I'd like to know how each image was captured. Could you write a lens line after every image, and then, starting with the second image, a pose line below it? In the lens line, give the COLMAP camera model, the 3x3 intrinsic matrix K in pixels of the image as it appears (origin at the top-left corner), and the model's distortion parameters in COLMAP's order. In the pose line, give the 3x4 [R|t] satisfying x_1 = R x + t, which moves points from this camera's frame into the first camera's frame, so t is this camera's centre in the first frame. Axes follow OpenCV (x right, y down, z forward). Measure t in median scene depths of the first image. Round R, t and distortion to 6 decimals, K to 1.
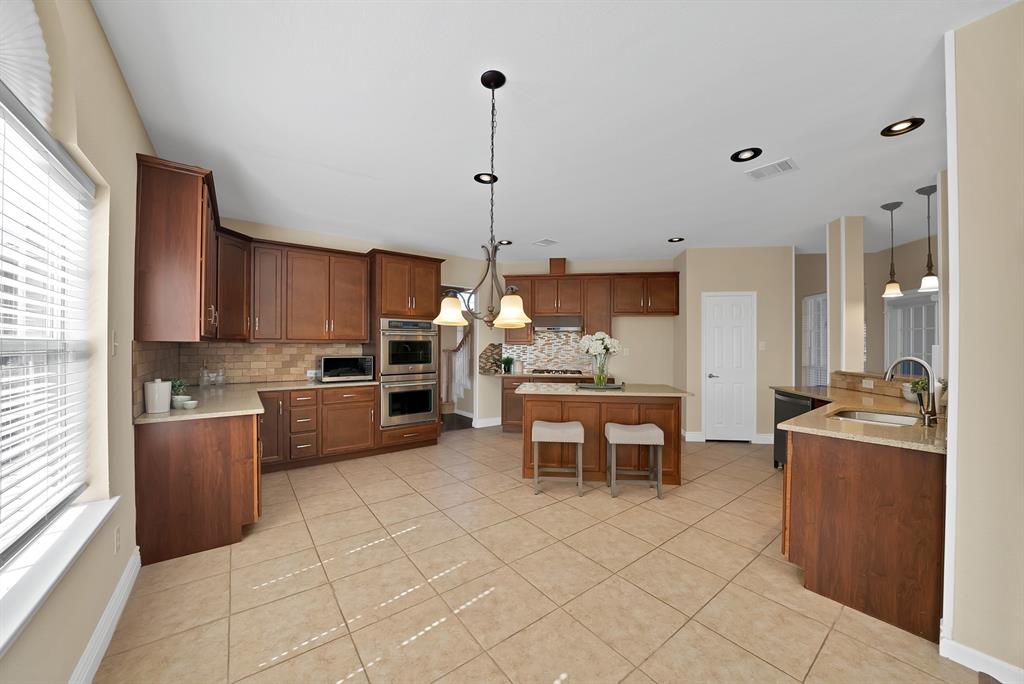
lens RADIAL K [[369.9, 0, 509.4], [0, 369.9, 345.4], [0, 0, 1]] dist [-0.018632, 0.000152]
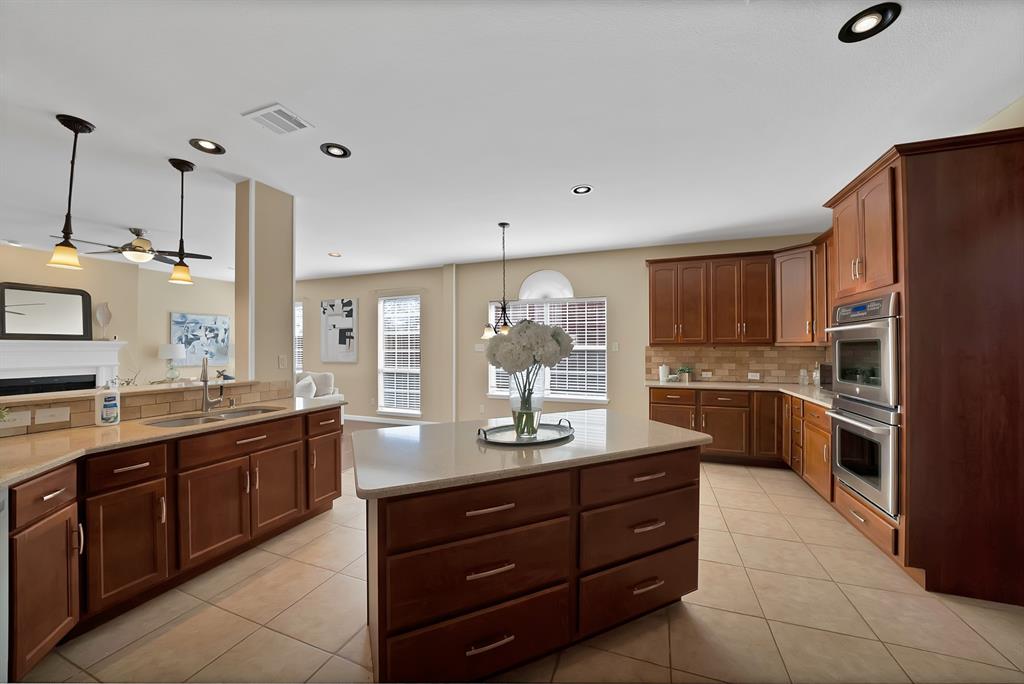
lens RADIAL K [[365.7, 0, 511.8], [0, 365.7, 344.5], [0, 0, 1]] dist [-0.020137, 0.000185]
pose [[-0.840736, -0.009566, -0.541360, 0.481873], [-0.003790, 0.999923, -0.011783, 0.004453], [0.541431, -0.007855, -0.840708, 1.281958]]
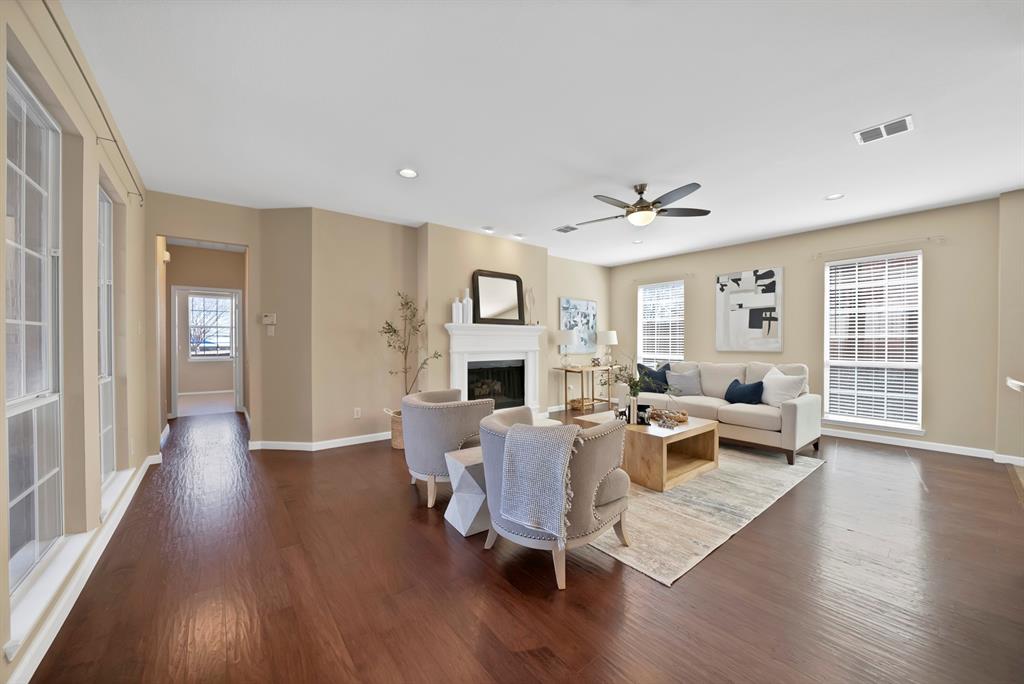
lens RADIAL K [[369.9, 0, 509.4], [0, 369.9, 345.4], [0, 0, 1]] dist [-0.018632, 0.000152]
pose [[-0.998986, -0.005480, -0.044692, 1.148098], [-0.005899, 0.999940, 0.009245, 0.039883], [0.044638, 0.009499, -0.998958, 0.740864]]
